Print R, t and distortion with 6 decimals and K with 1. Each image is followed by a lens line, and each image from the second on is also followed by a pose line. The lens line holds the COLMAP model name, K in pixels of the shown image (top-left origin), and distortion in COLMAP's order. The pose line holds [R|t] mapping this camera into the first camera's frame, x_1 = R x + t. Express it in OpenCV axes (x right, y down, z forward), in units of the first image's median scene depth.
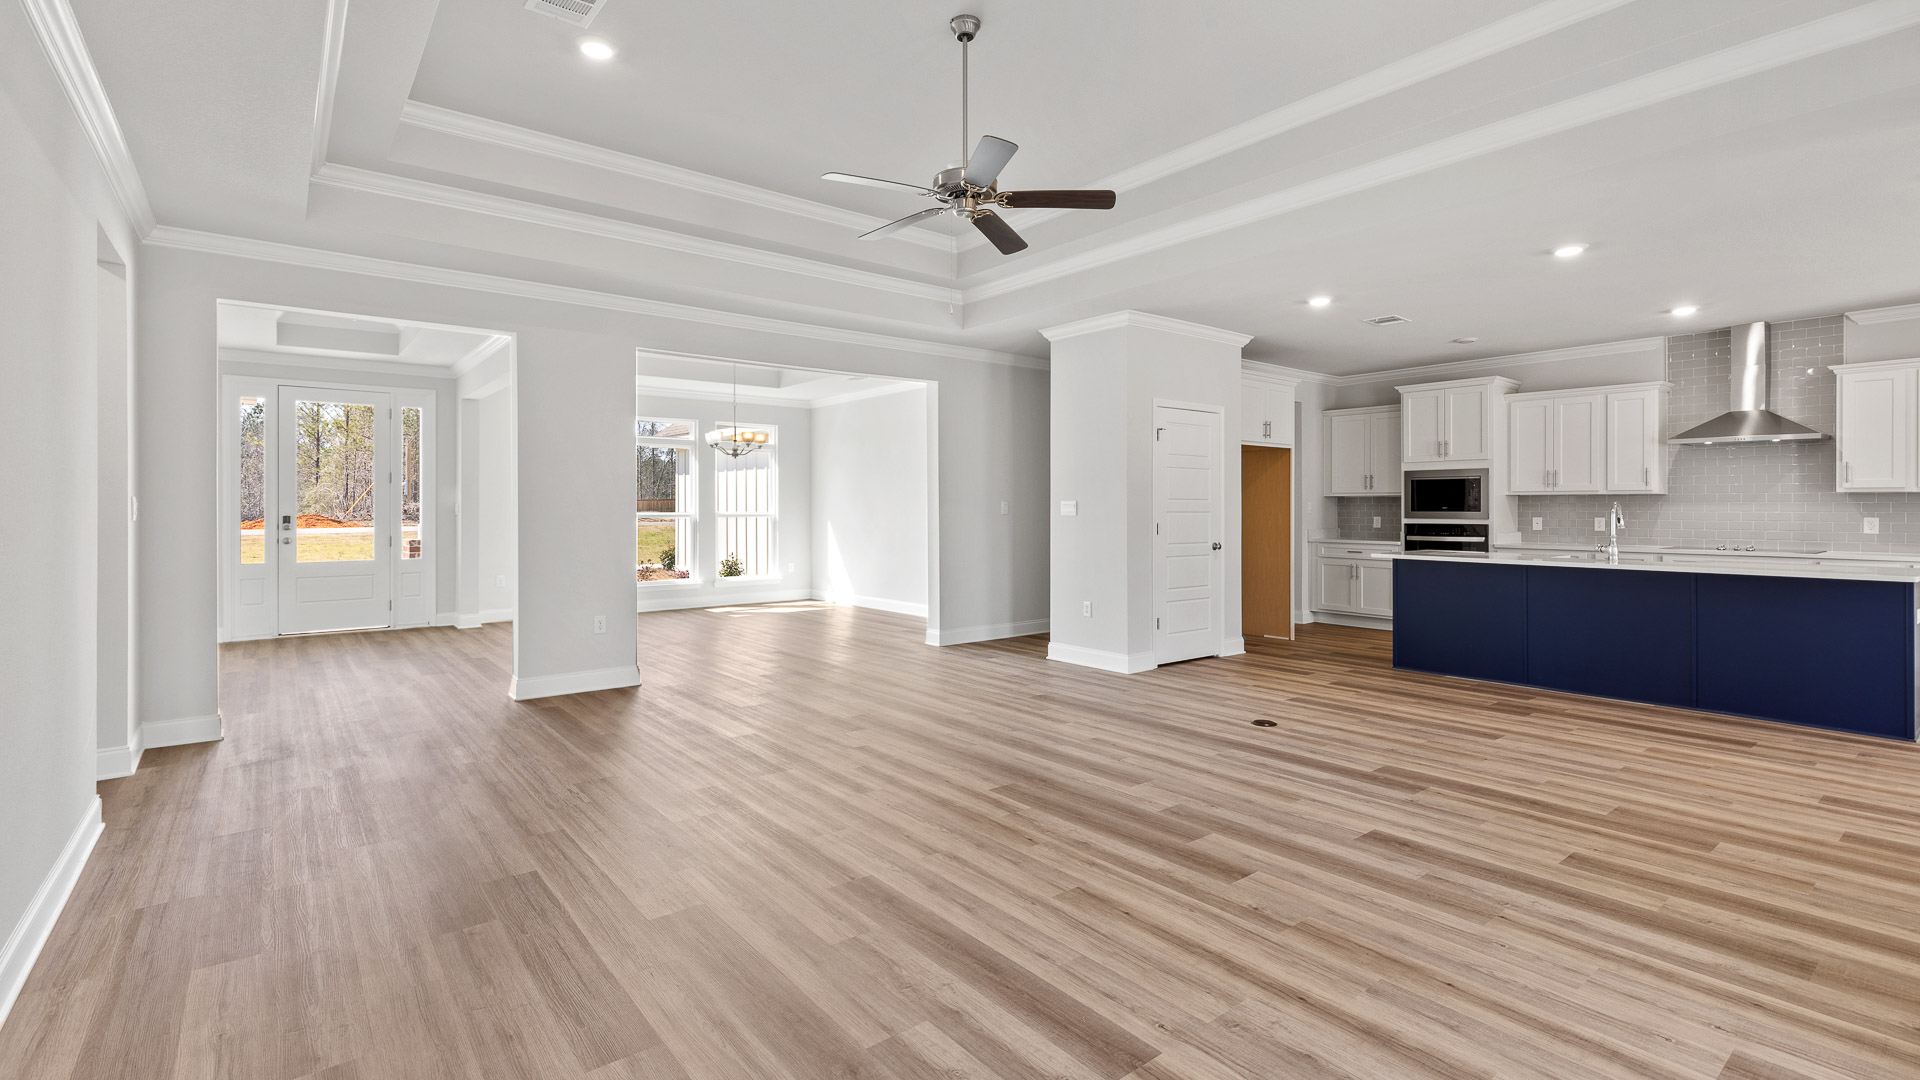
lens RADIAL K [[866.7, 0, 962.9], [0, 866.7, 499.4], [0, 0, 1]] dist [0.001731, 0.000468]
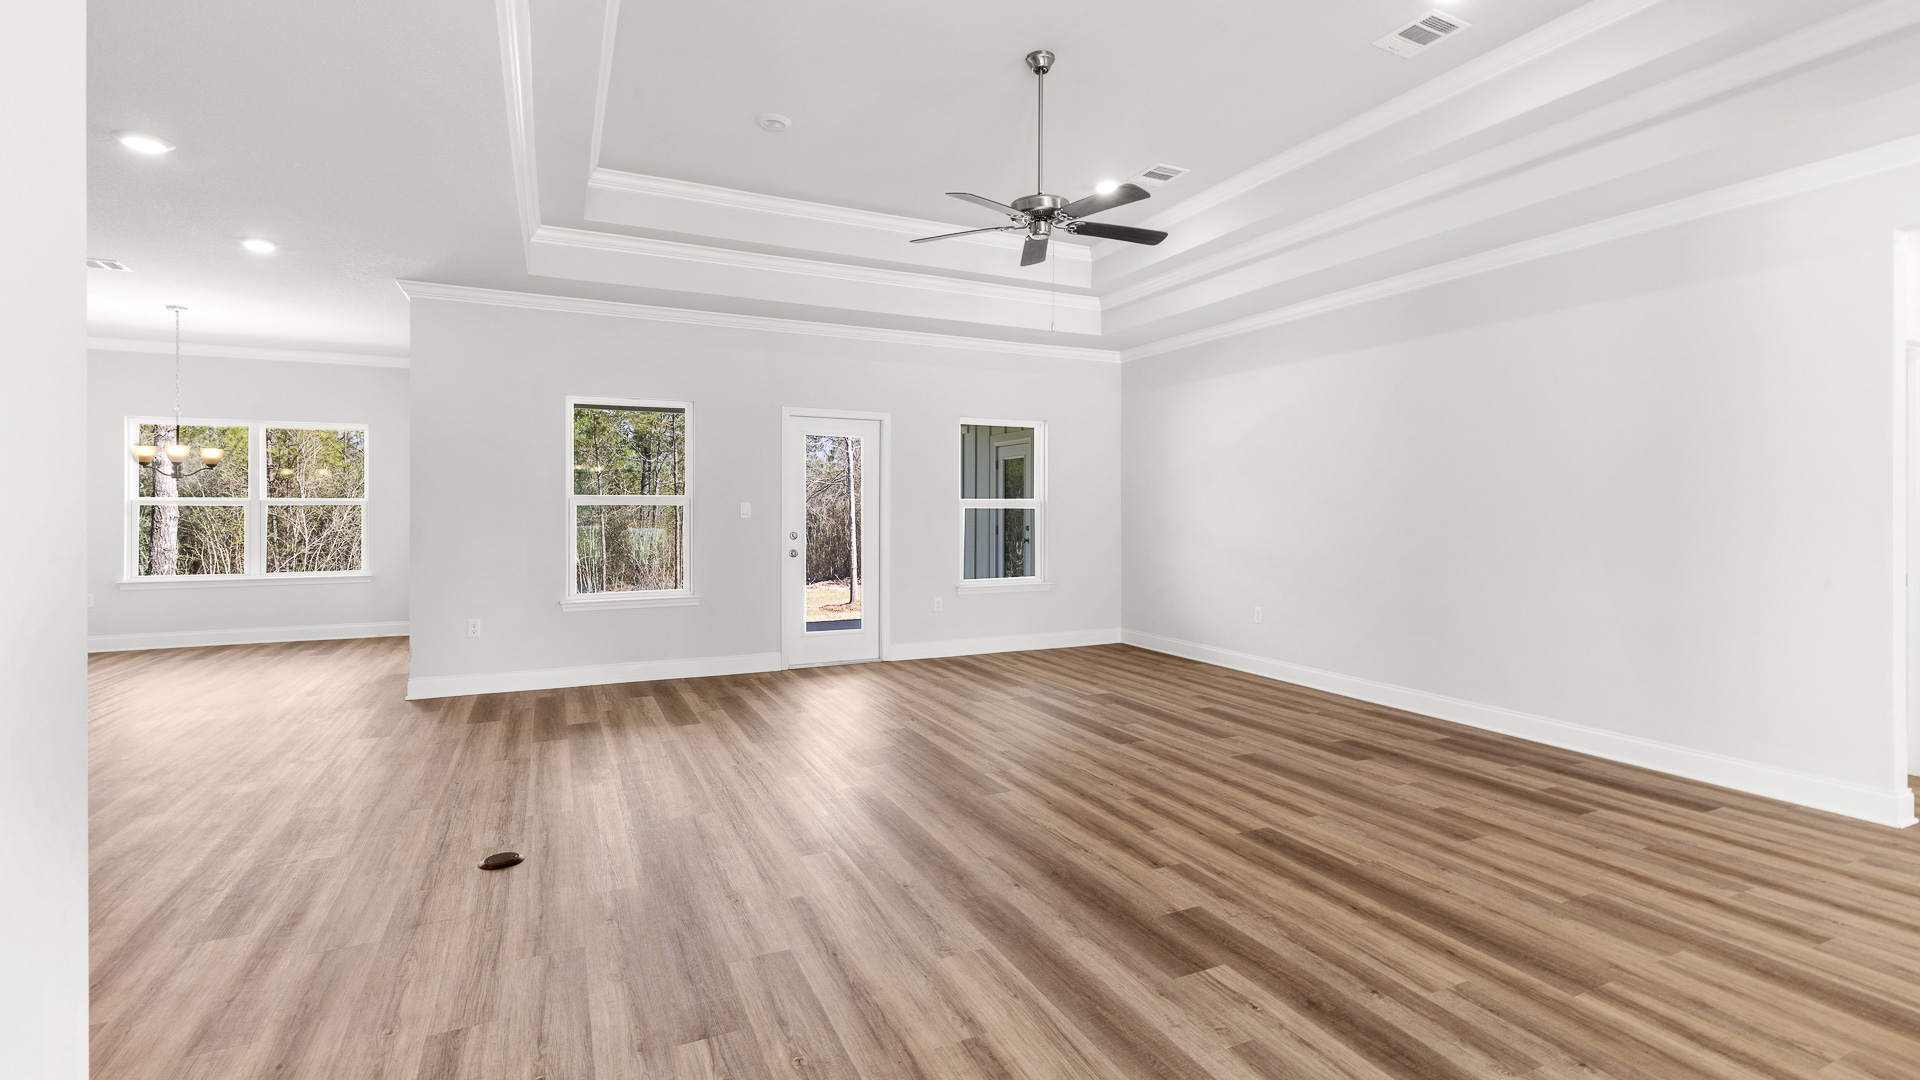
lens RADIAL K [[877.7, 0, 962.8], [0, 877.7, 492.9], [0, 0, 1]] dist [0.002283, 0.000066]
pose [[-0.974691, 0.005199, 0.223498, -0.070785], [-0.001244, 0.999588, -0.028677, 0.011292], [-0.223555, -0.028229, -0.974283, 0.996725]]
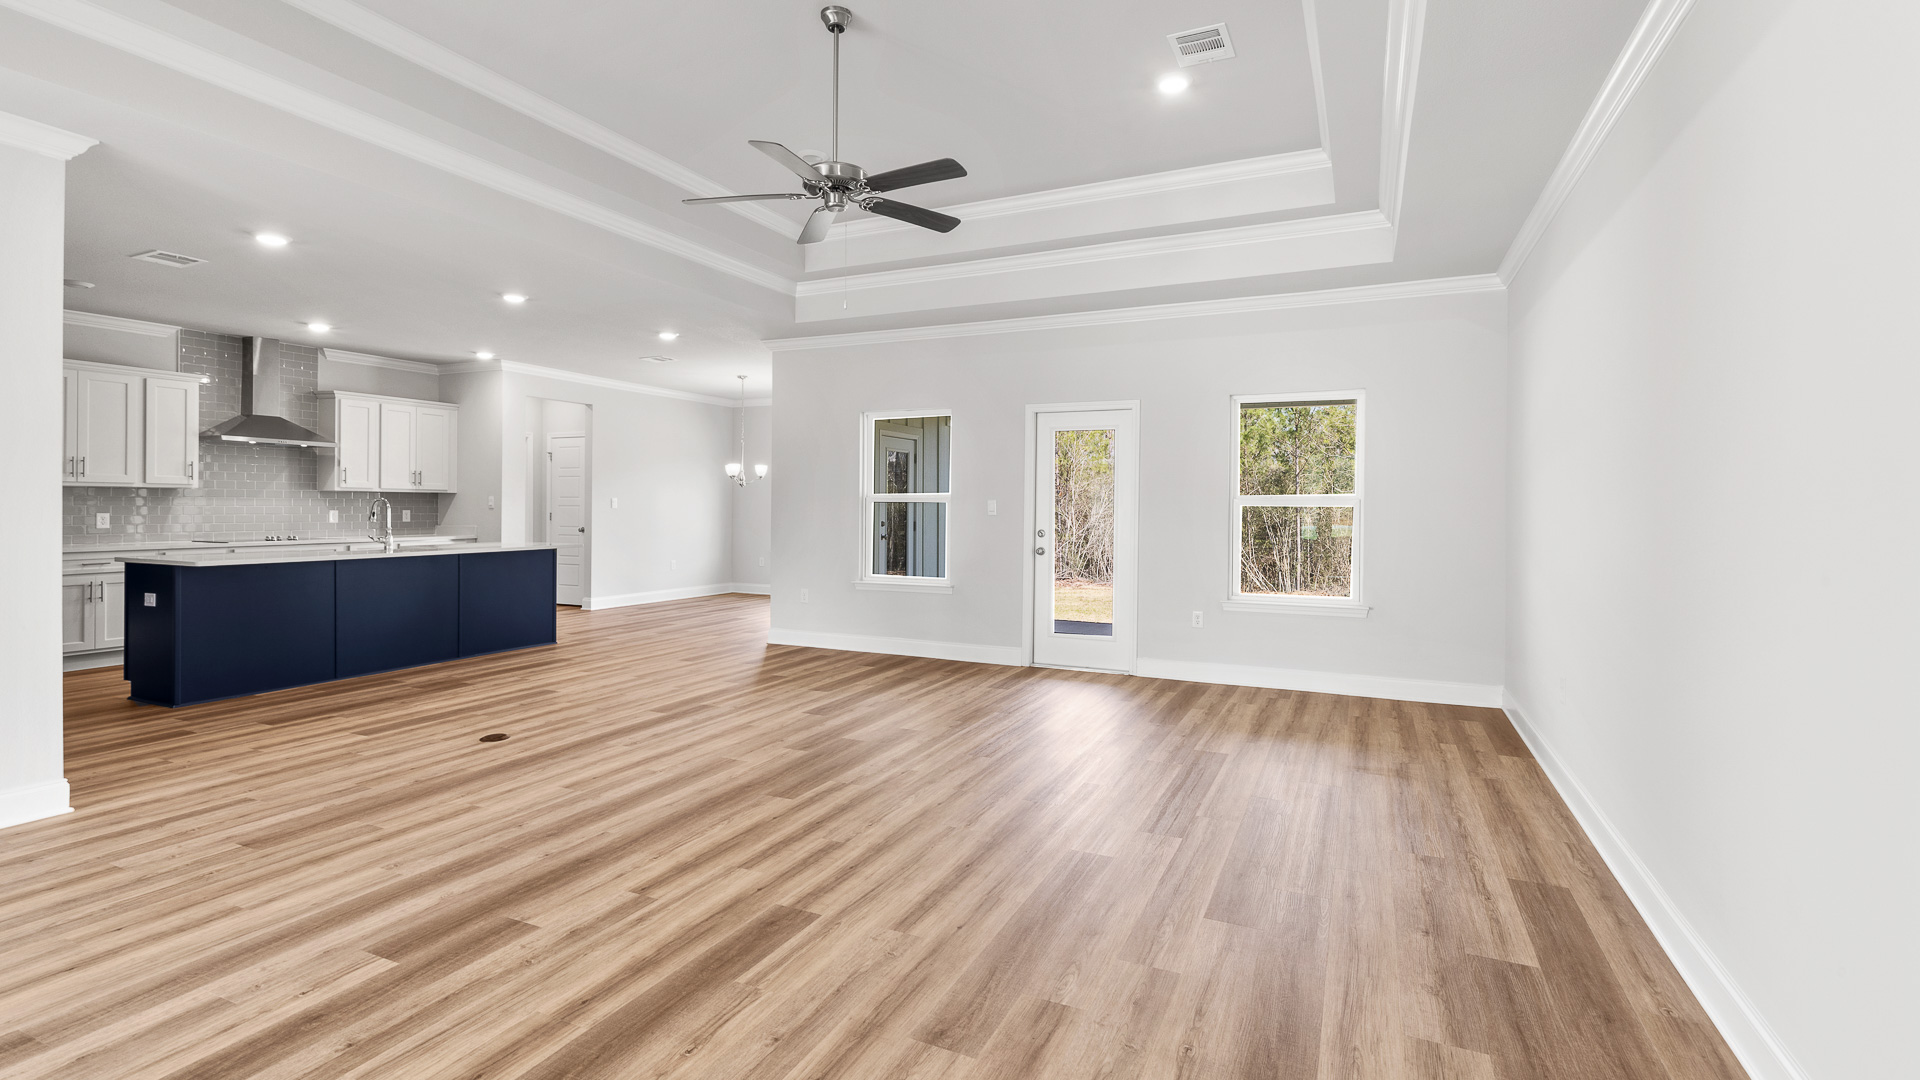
lens RADIAL K [[866.7, 0, 962.9], [0, 866.7, 499.4], [0, 0, 1]] dist [0.001731, 0.000468]
pose [[-0.446170, 0.004270, 0.894938, -0.454856], [-0.012736, 0.999857, -0.011120, 0.005885], [-0.894858, -0.016360, -0.446052, 0.629521]]
